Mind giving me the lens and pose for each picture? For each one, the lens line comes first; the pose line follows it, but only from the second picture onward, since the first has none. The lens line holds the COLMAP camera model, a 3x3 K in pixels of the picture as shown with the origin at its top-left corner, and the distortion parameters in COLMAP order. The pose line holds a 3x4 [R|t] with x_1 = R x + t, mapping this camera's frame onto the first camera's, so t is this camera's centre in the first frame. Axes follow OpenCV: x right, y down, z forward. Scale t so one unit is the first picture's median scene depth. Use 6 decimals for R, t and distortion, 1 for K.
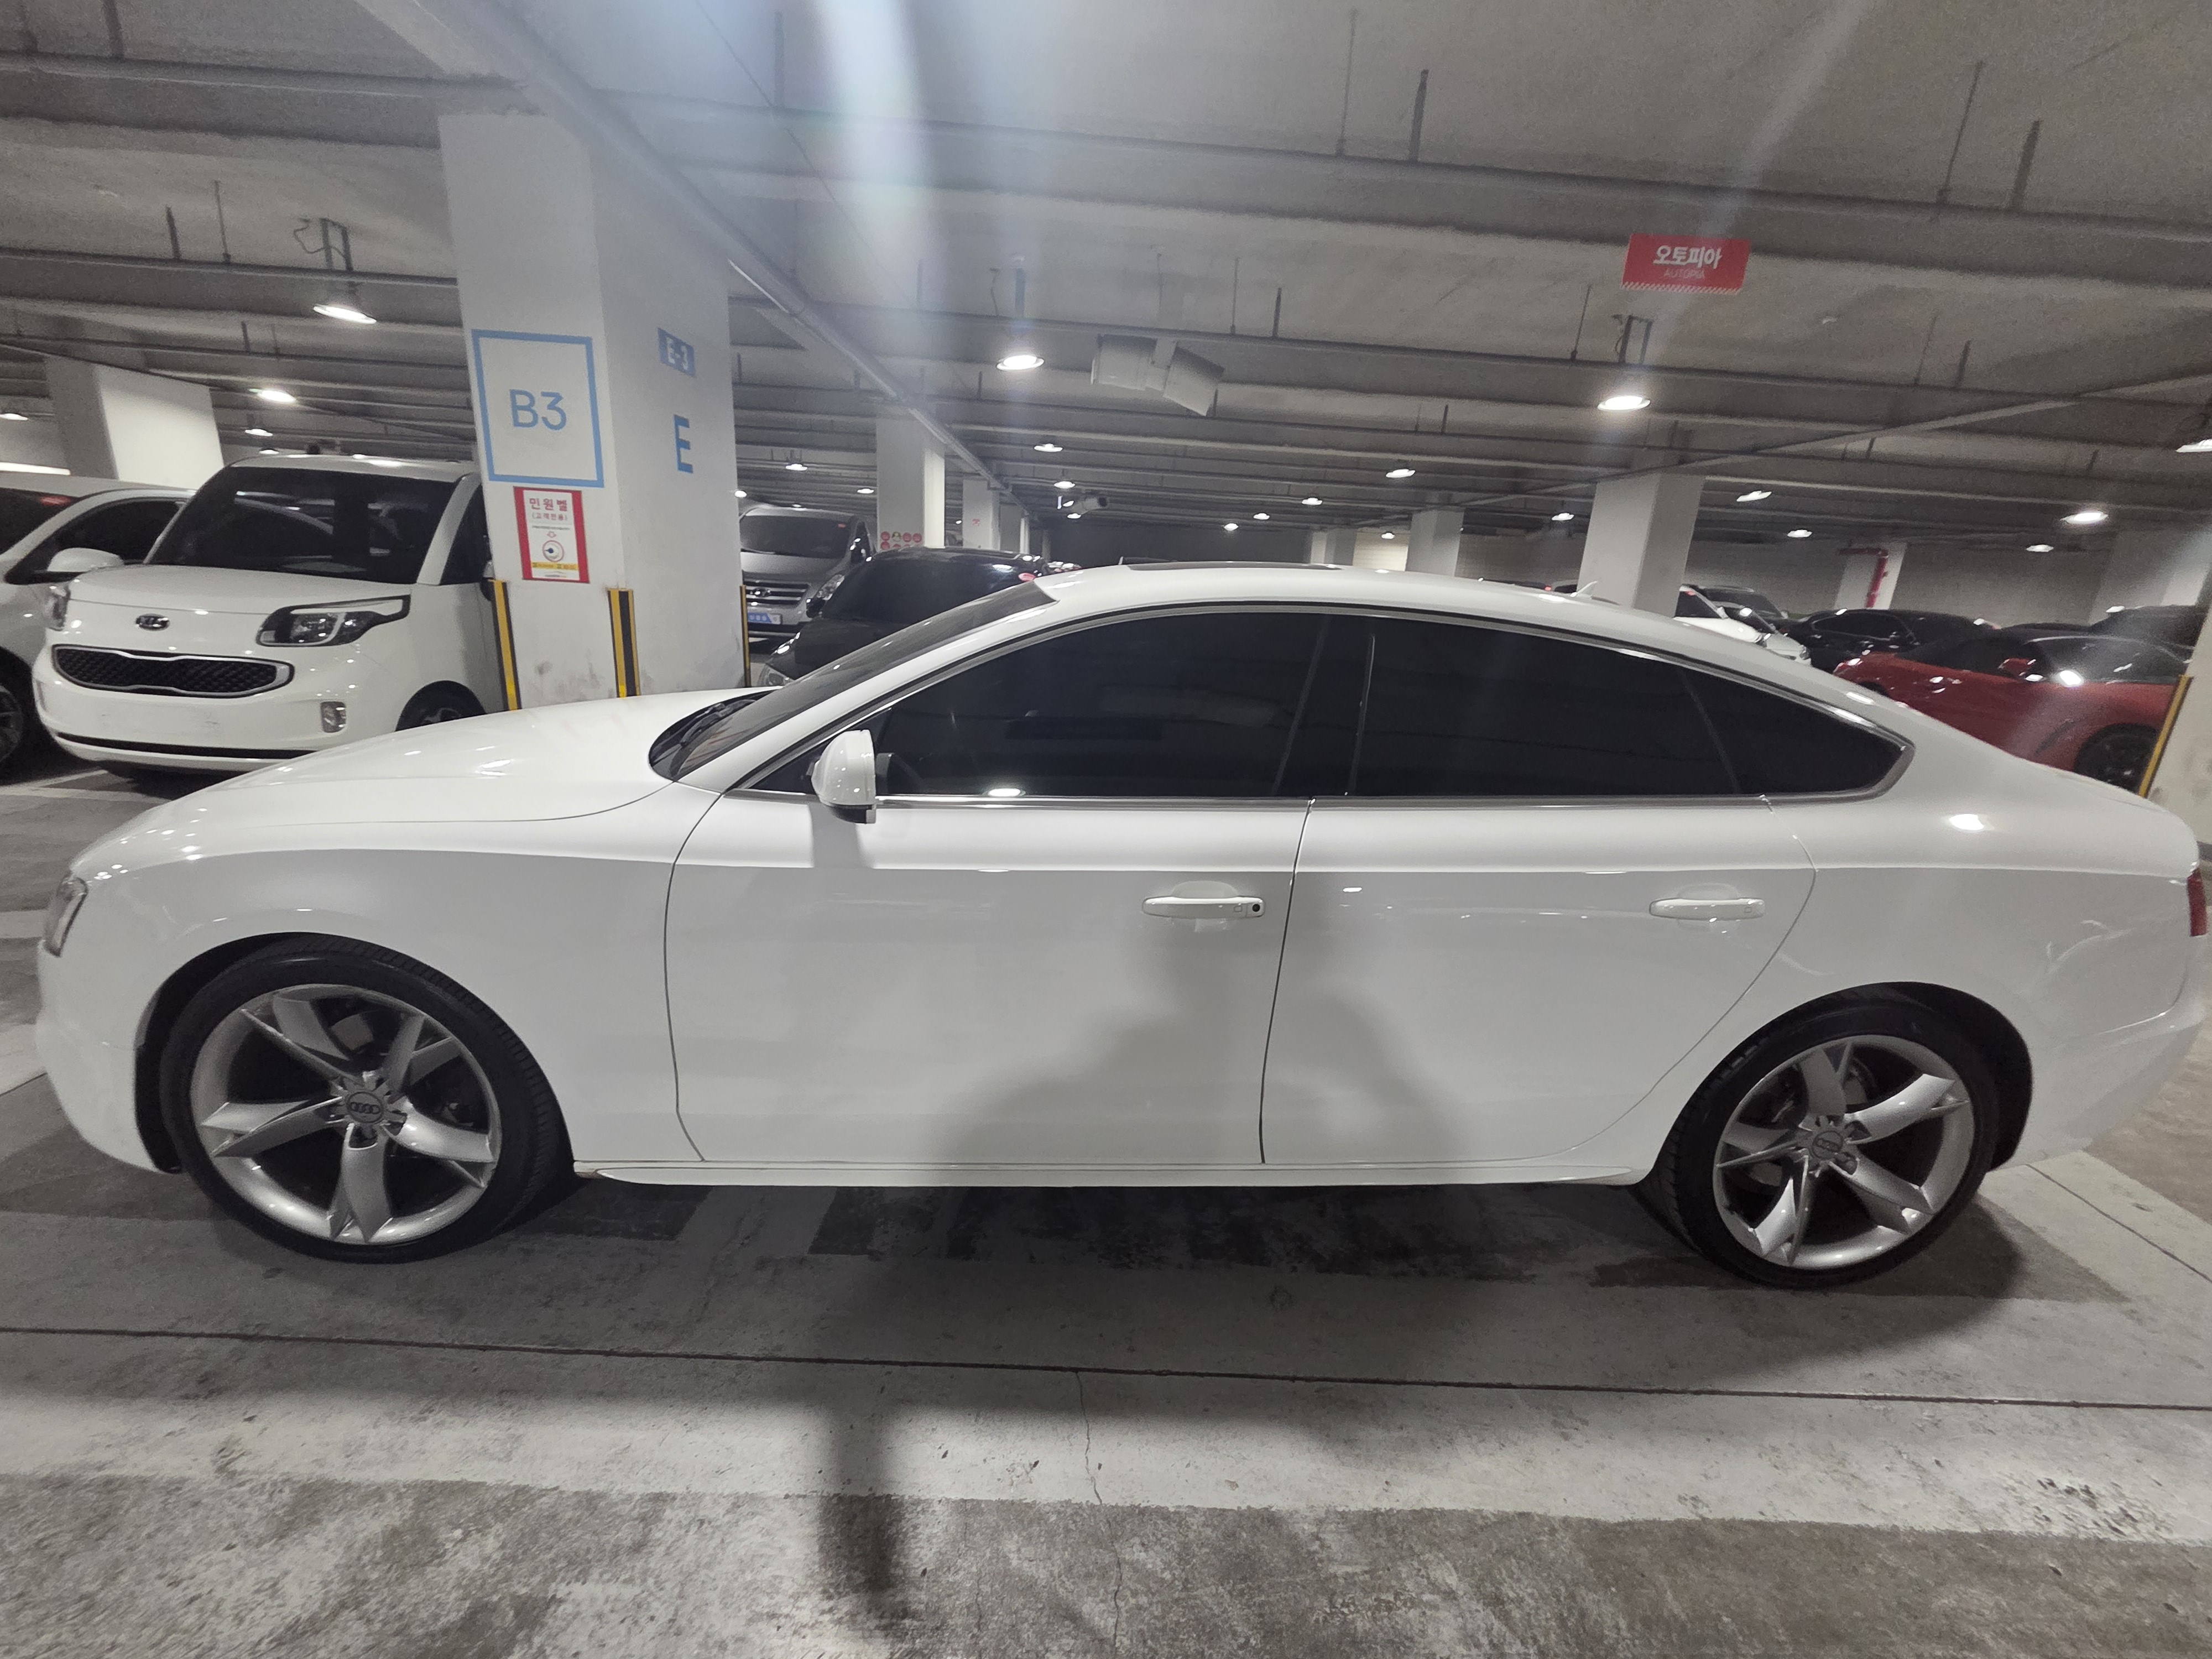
lens RADIAL K [[922.5, 0, 1129.7], [0, 922.5, 802.4], [0, 0, 1]] dist [0.002378, 0.000604]
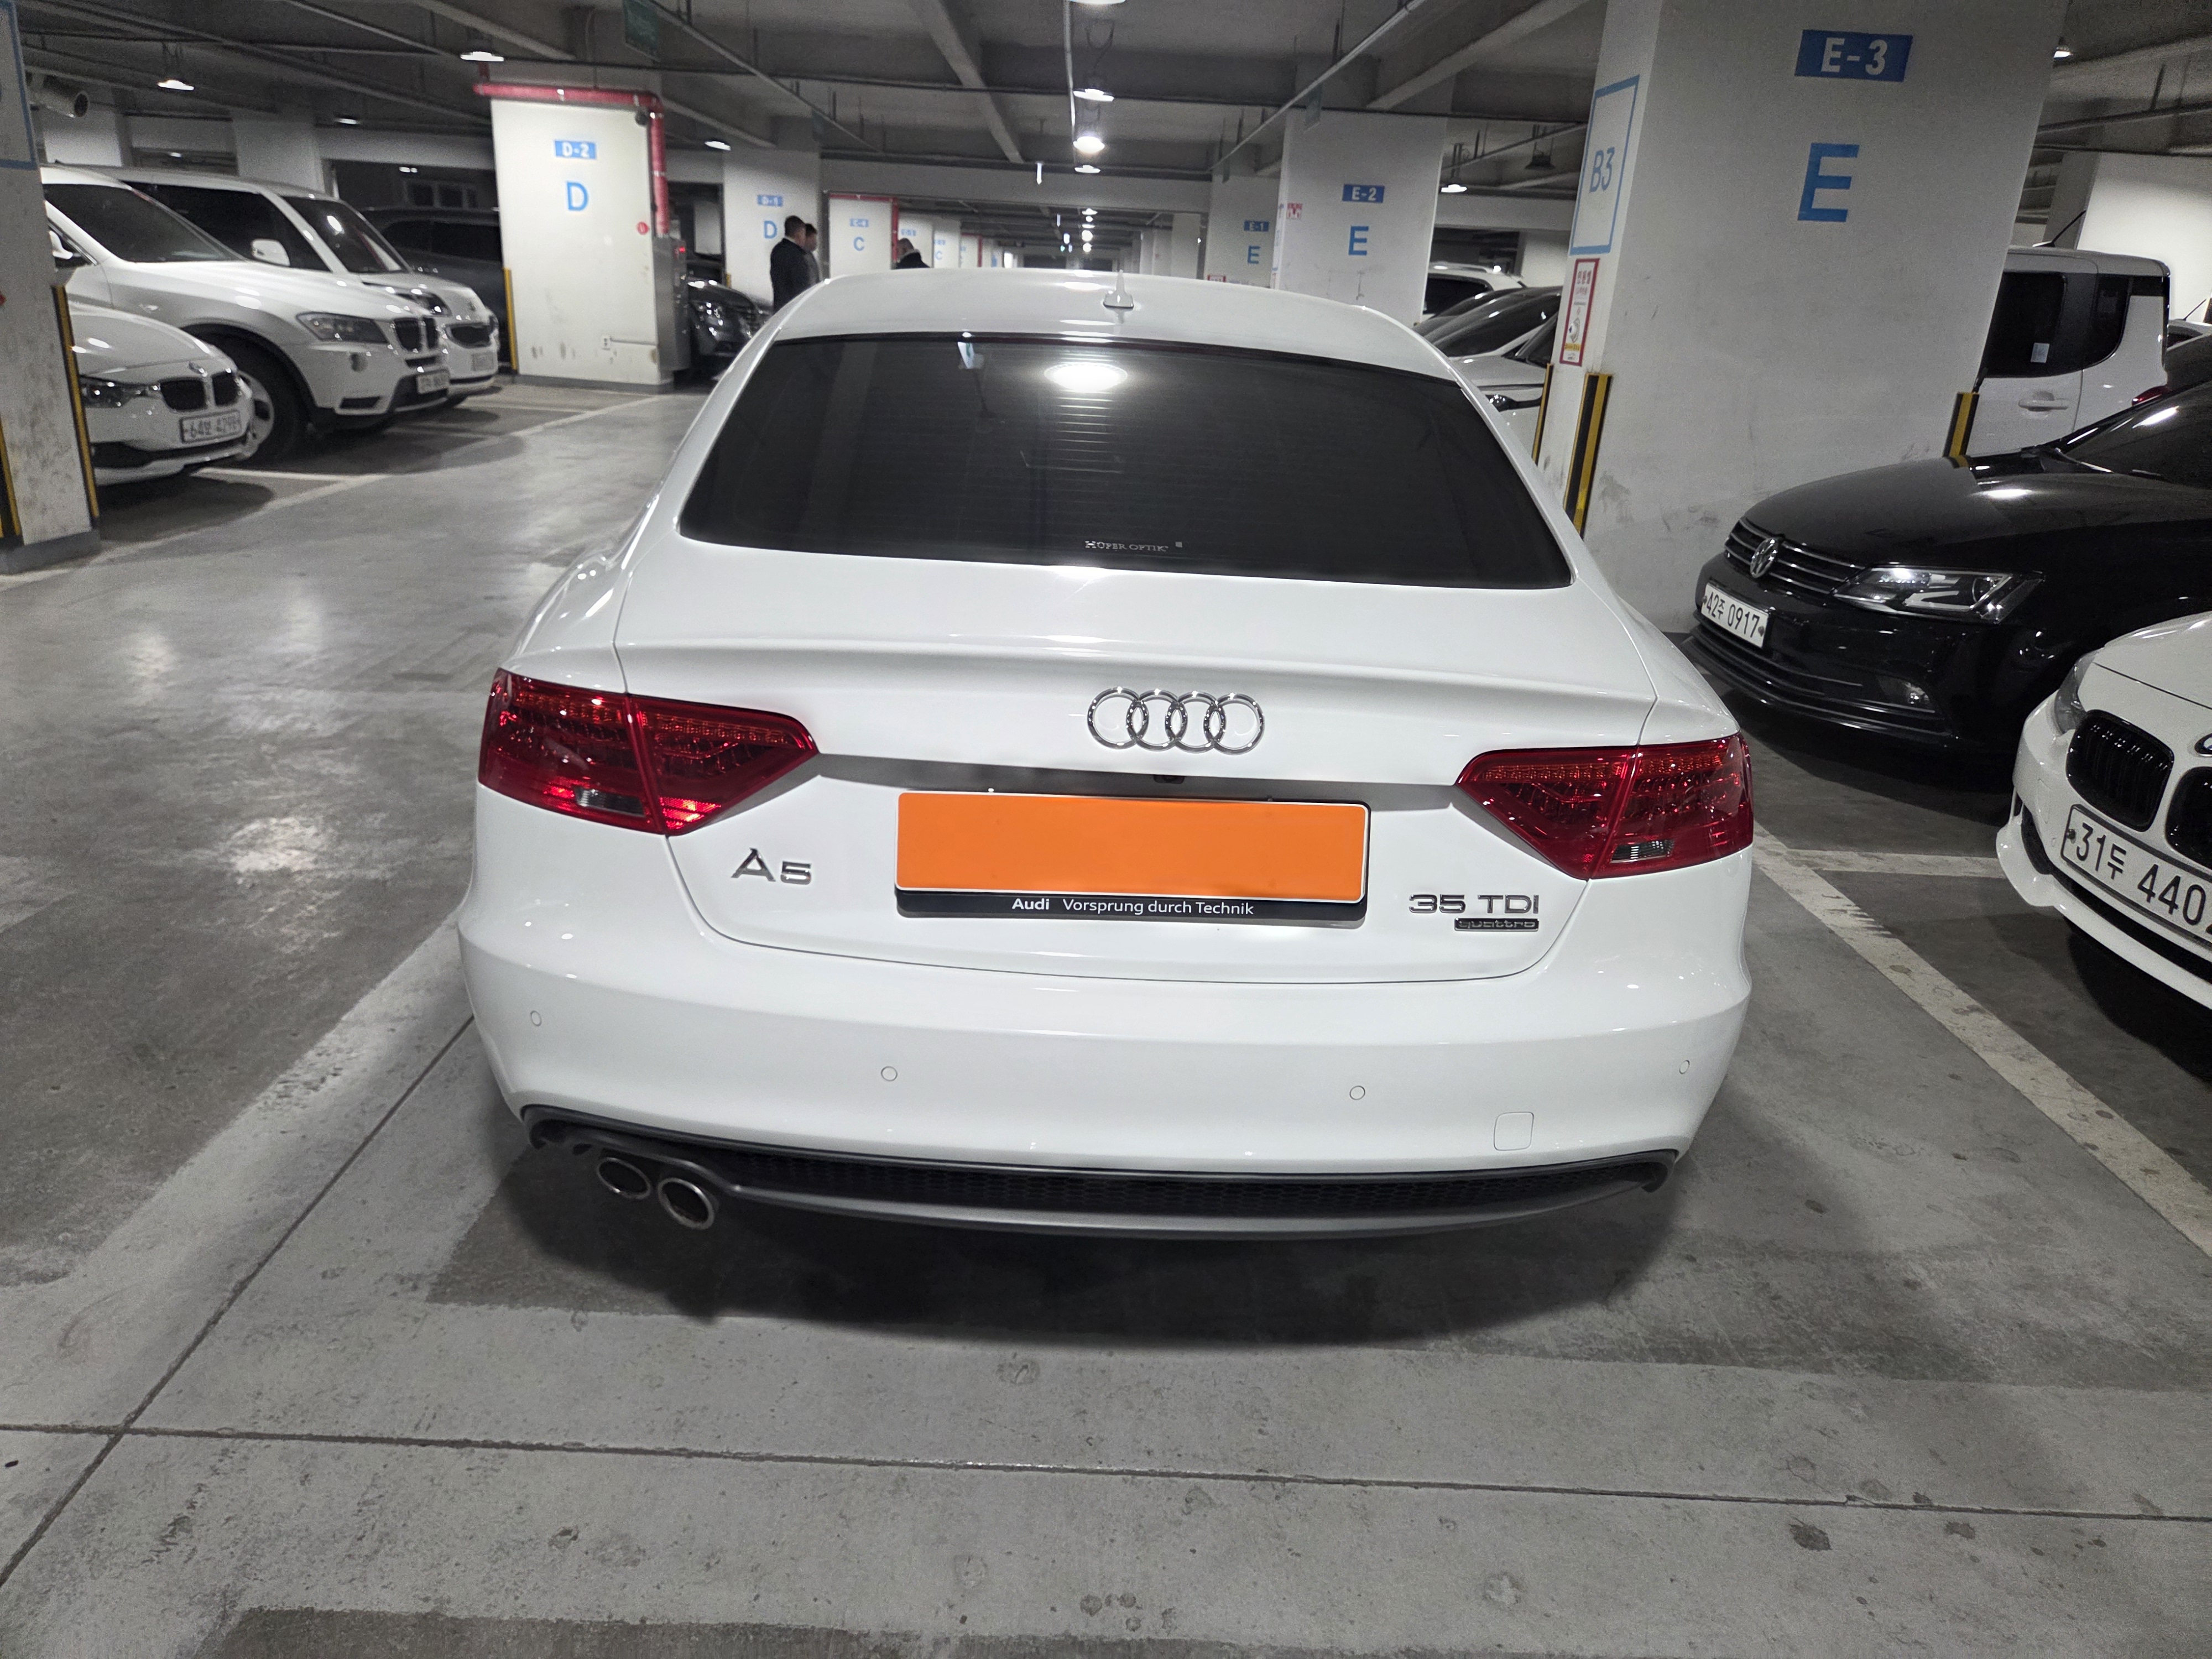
lens RADIAL K [[1467.6, 0, 1081.3], [0, 1467.6, 830.6], [0, 0, 1]] dist [0.056839, -0.055035]
pose [[-0.018140, 0.294463, -0.955491, 2.651510], [-0.299569, 0.910144, 0.286175, -0.280913], [0.953902, 0.291427, 0.071702, 1.692589]]
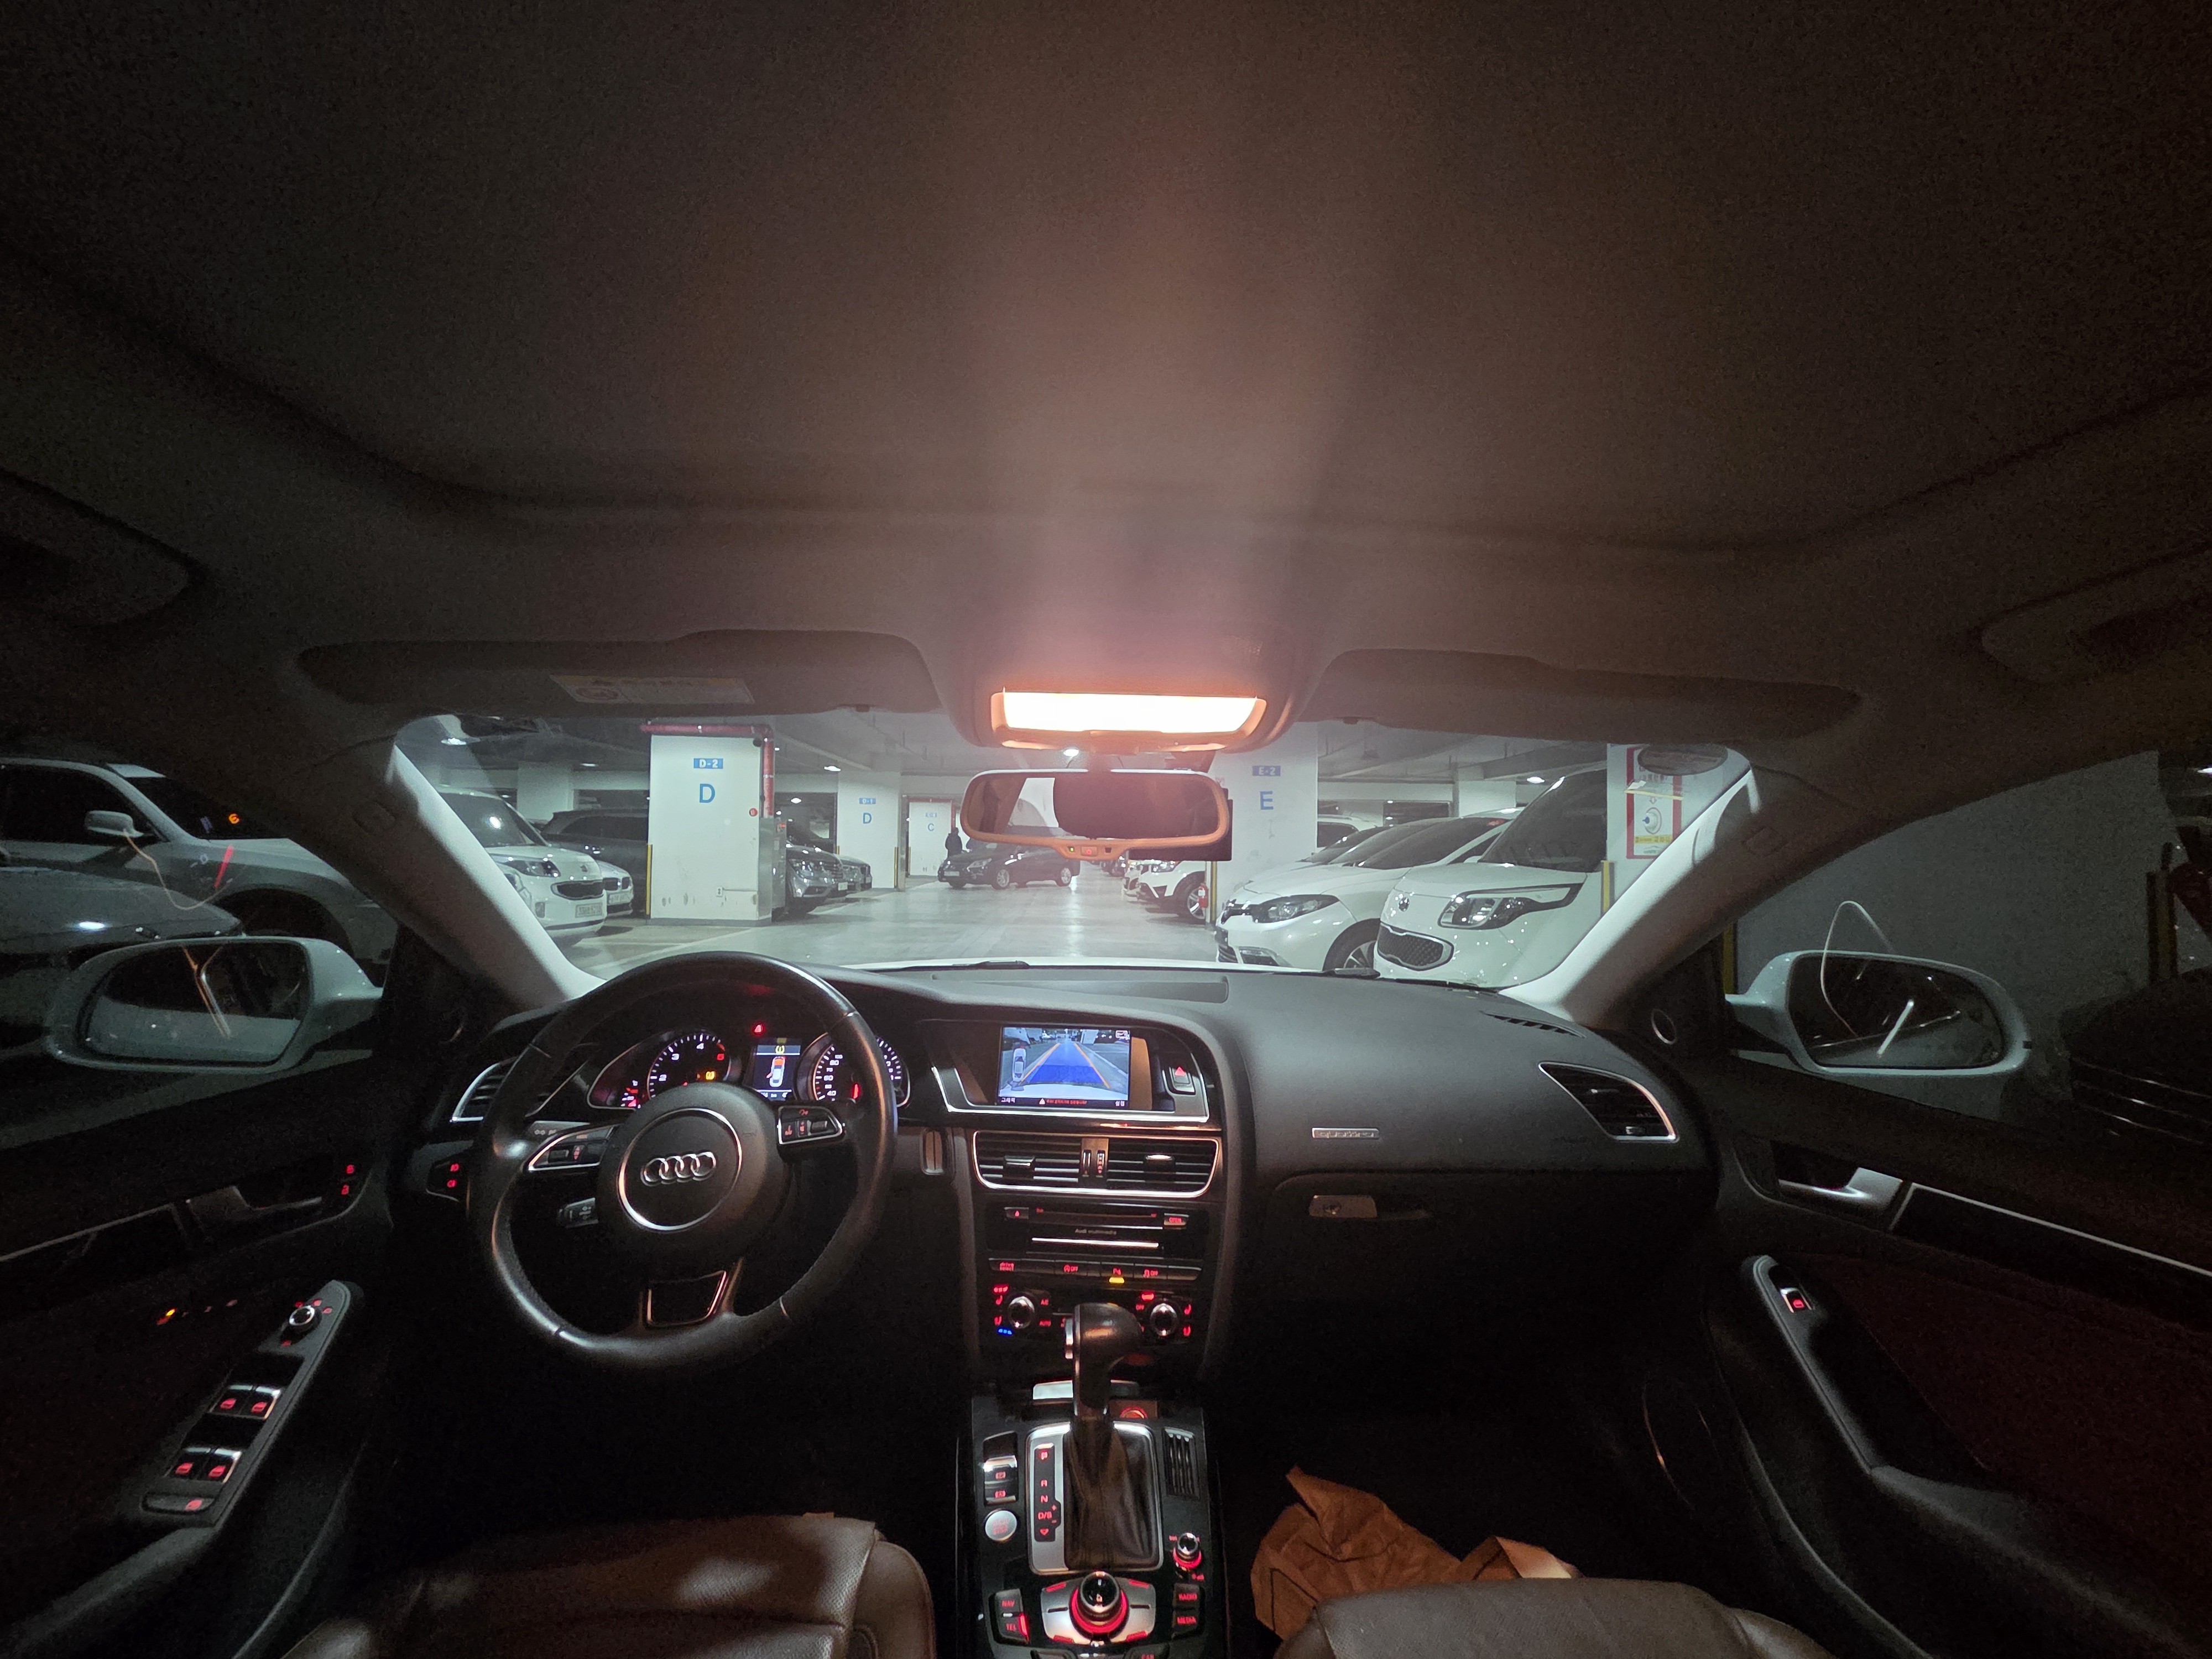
lens RADIAL K [[911.5, 0, 1112.5], [0, 911.5, 820.0], [0, 0, 1]] dist [0.015187, -0.010163]
pose [[0.024995, -0.086667, -0.995924, 0.363358], [-0.260276, 0.961313, -0.090187, -0.264990], [0.965211, 0.261469, 0.001470, 1.651398]]
